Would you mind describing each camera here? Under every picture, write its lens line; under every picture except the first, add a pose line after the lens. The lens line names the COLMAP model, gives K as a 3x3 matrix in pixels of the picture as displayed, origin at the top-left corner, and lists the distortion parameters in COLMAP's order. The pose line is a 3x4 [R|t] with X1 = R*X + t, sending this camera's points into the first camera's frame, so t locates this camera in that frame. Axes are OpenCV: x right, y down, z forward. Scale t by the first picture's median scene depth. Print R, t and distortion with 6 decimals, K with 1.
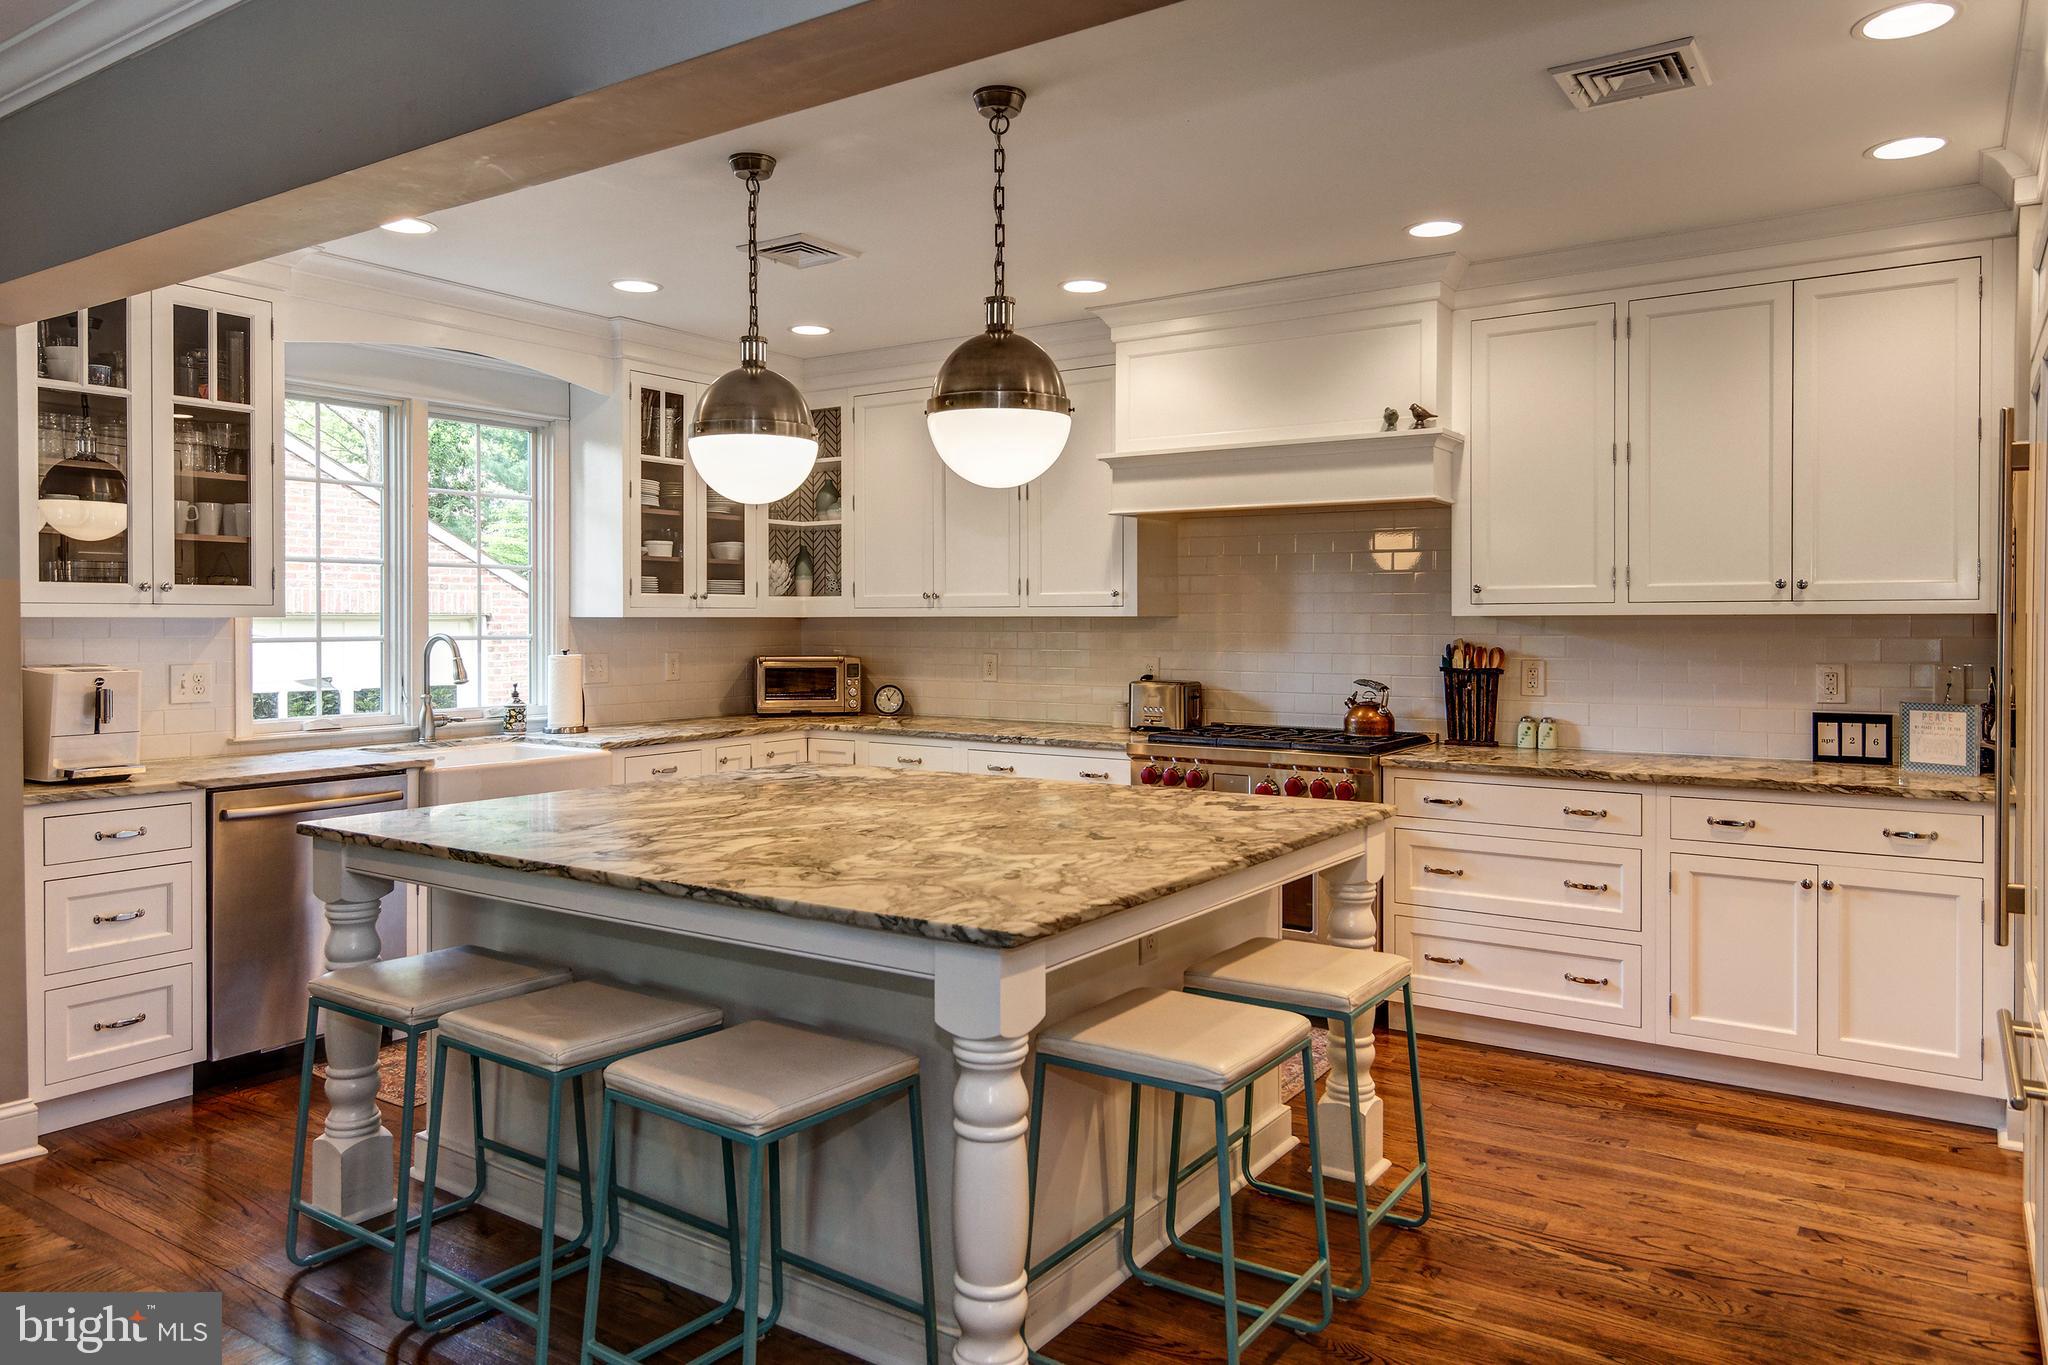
lens RADIAL K [[1382.8, 0, 956.2], [0, 1382.8, 632.8], [0, 0, 1]] dist [0.011249, -0.007249]
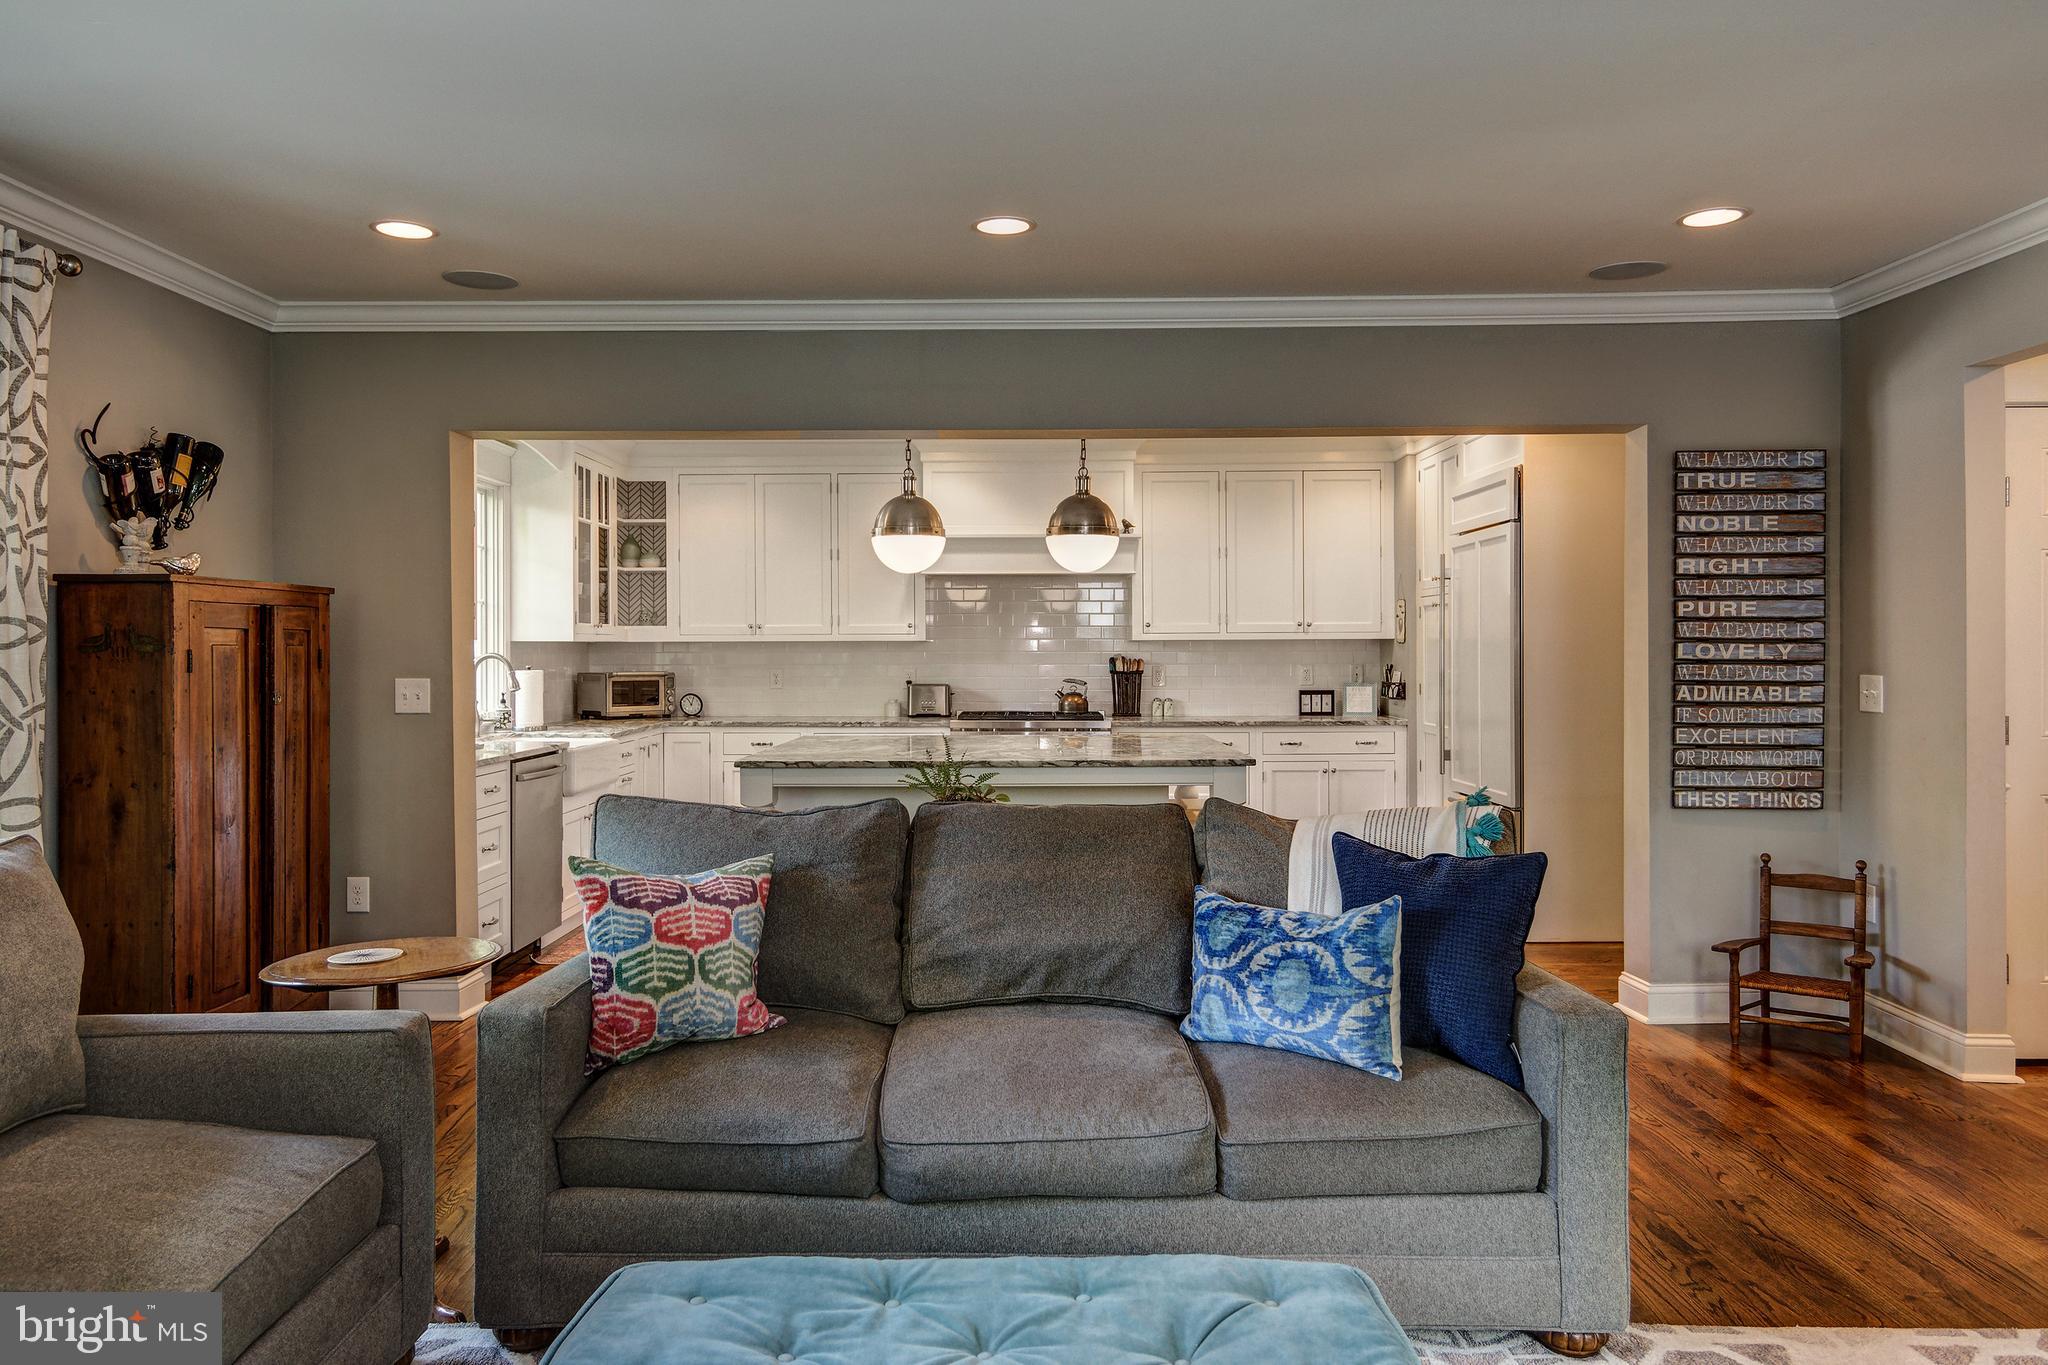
lens RADIAL K [[1387.8, 0, 1033.5], [0, 1387.8, 647.2], [0, 0, 1]] dist [0.003874, 0.000429]
pose [[0.836835, -0.001041, 0.547454, -0.747722], [0.007584, 0.999924, -0.009691, 0.013332], [-0.547403, 0.012262, 0.836780, -0.415571]]
